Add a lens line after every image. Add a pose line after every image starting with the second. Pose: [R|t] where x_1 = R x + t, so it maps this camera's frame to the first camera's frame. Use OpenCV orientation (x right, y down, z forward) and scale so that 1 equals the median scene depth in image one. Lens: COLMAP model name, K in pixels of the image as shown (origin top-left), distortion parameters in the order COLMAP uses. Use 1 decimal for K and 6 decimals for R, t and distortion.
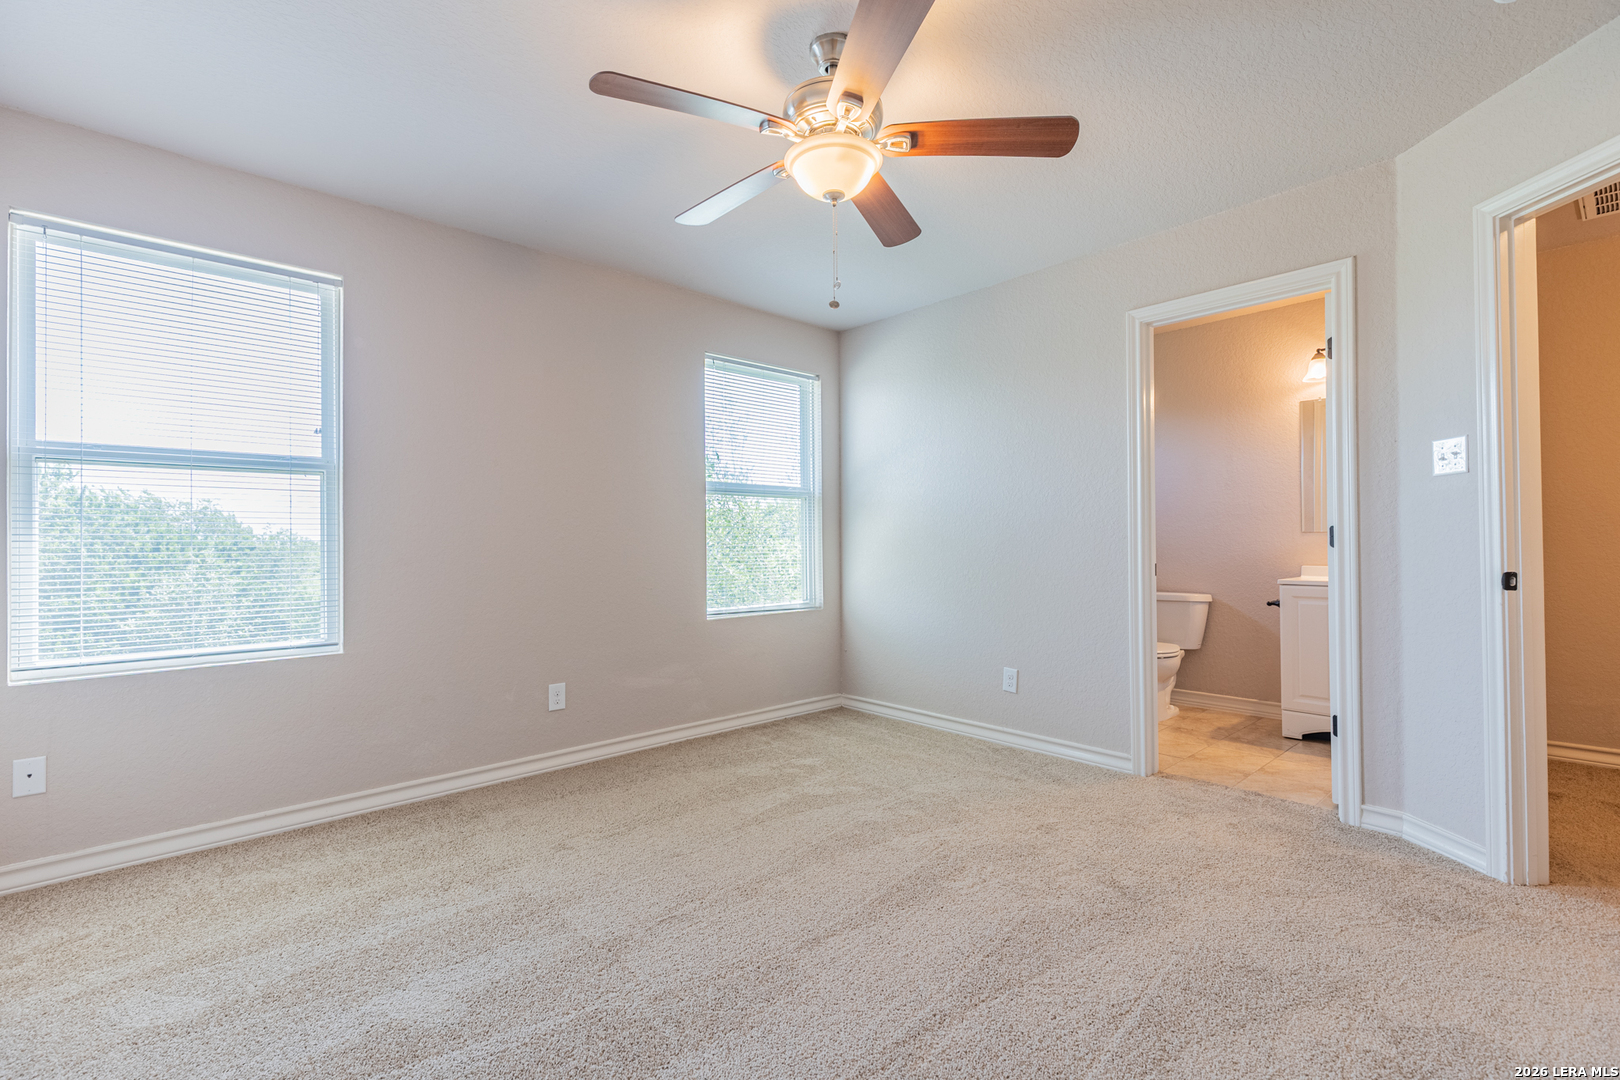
lens RADIAL K [[727.4, 0, 815.6], [0, 727.4, 537.9], [0, 0, 1]] dist [0.006731, -0.000187]
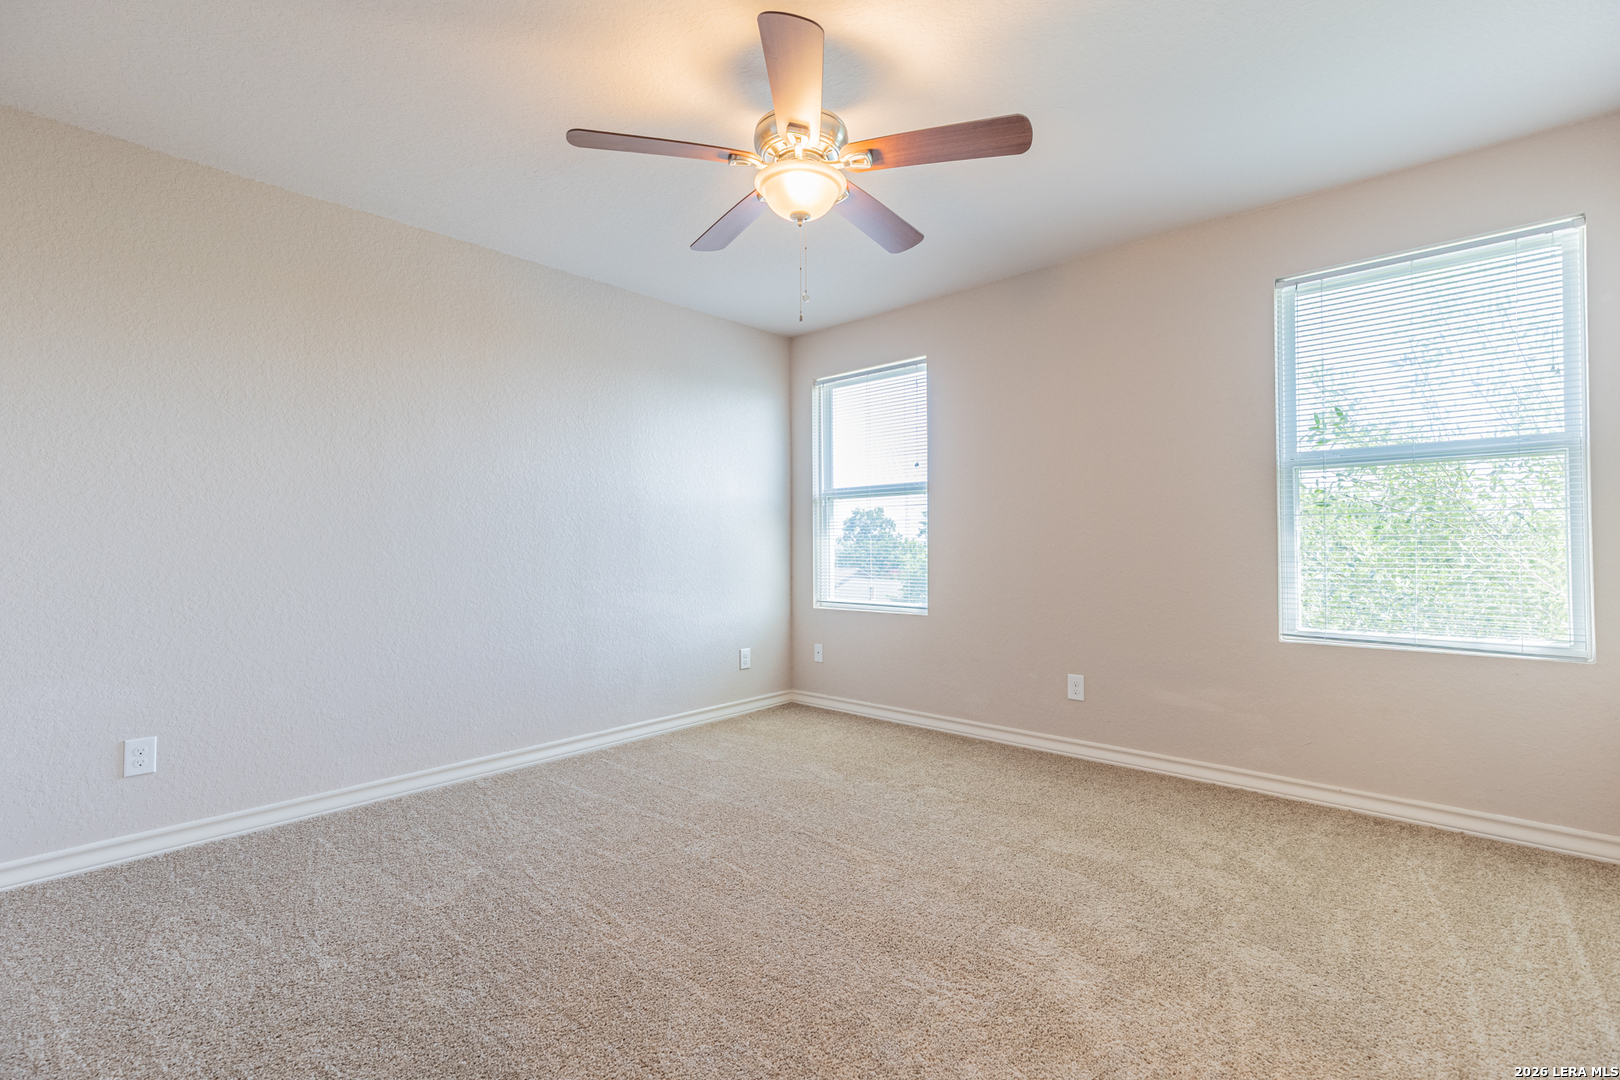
lens RADIAL K [[727.4, 0, 815.6], [0, 727.4, 537.9], [0, 0, 1]] dist [0.006731, -0.000187]
pose [[0.089422, -0.001745, -0.995992, 0.701986], [0.013286, 0.999912, -0.000559, 0.001787], [0.995905, -0.013183, 0.089437, 0.592438]]
